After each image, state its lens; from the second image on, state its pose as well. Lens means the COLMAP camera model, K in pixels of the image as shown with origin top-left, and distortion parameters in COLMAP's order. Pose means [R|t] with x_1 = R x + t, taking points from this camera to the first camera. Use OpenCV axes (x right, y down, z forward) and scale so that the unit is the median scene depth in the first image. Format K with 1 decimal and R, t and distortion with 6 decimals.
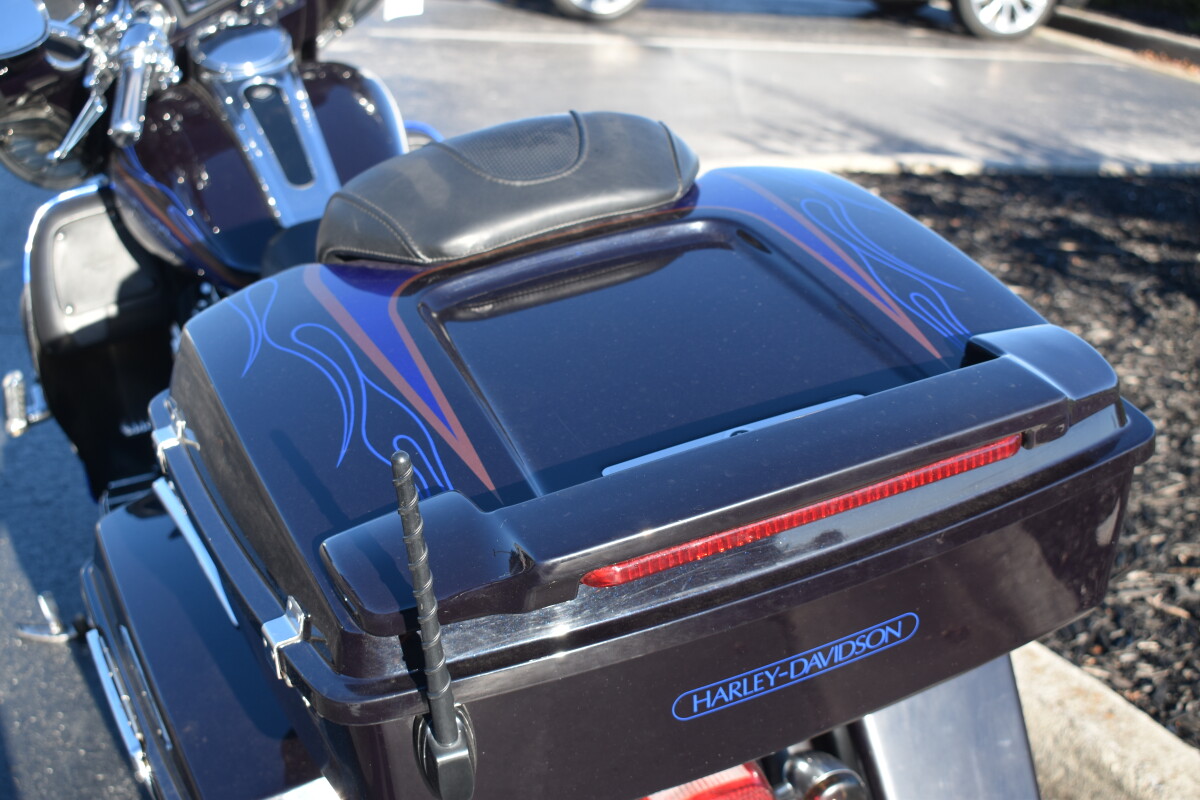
lens RADIAL K [[1565.6, 0, 600.3], [0, 1565.6, 402.6], [0, 0, 1]] dist [-0.037972, 0.000000]
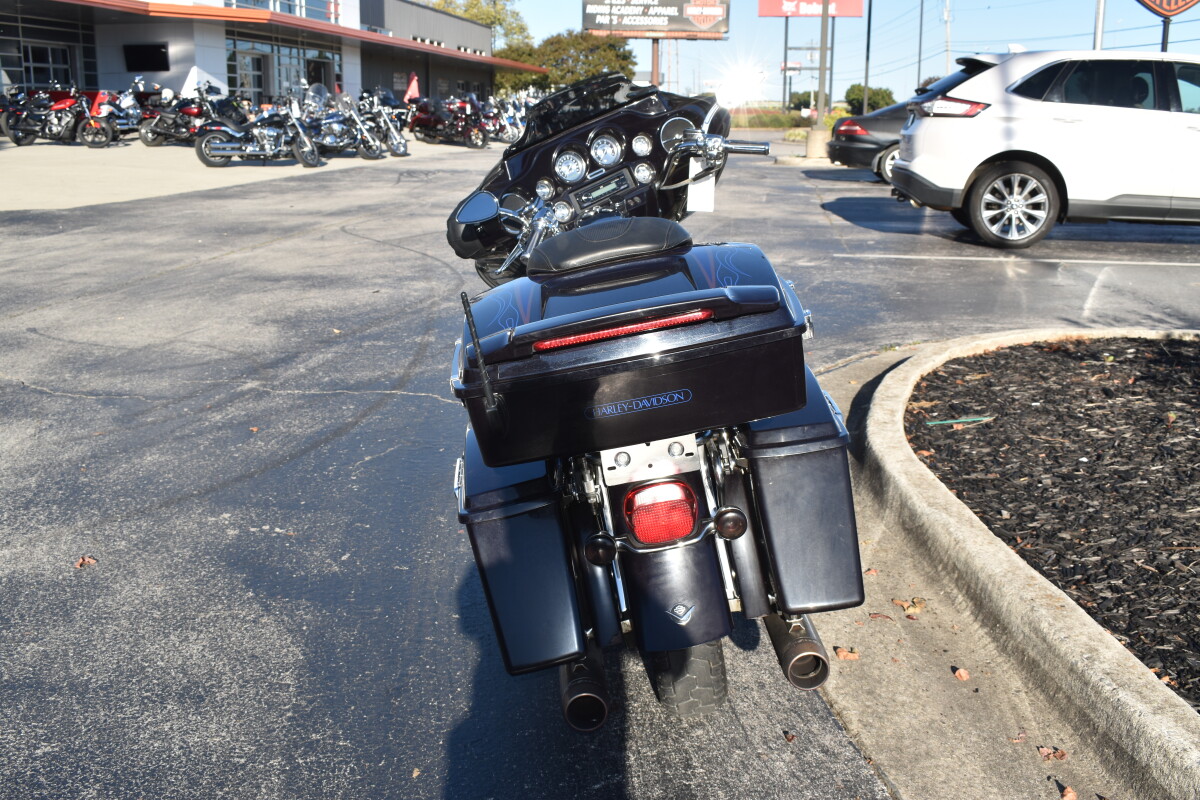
lens RADIAL K [[1254.3, 0, 596.6], [0, 1254.3, 398.9], [0, 0, 1]] dist [-0.062945, 0.000000]
pose [[0.923569, 0.027354, -0.382456, 0.377662], [-0.078759, 0.989717, -0.119404, 0.181320], [0.375257, 0.140400, 0.916226, -0.412051]]
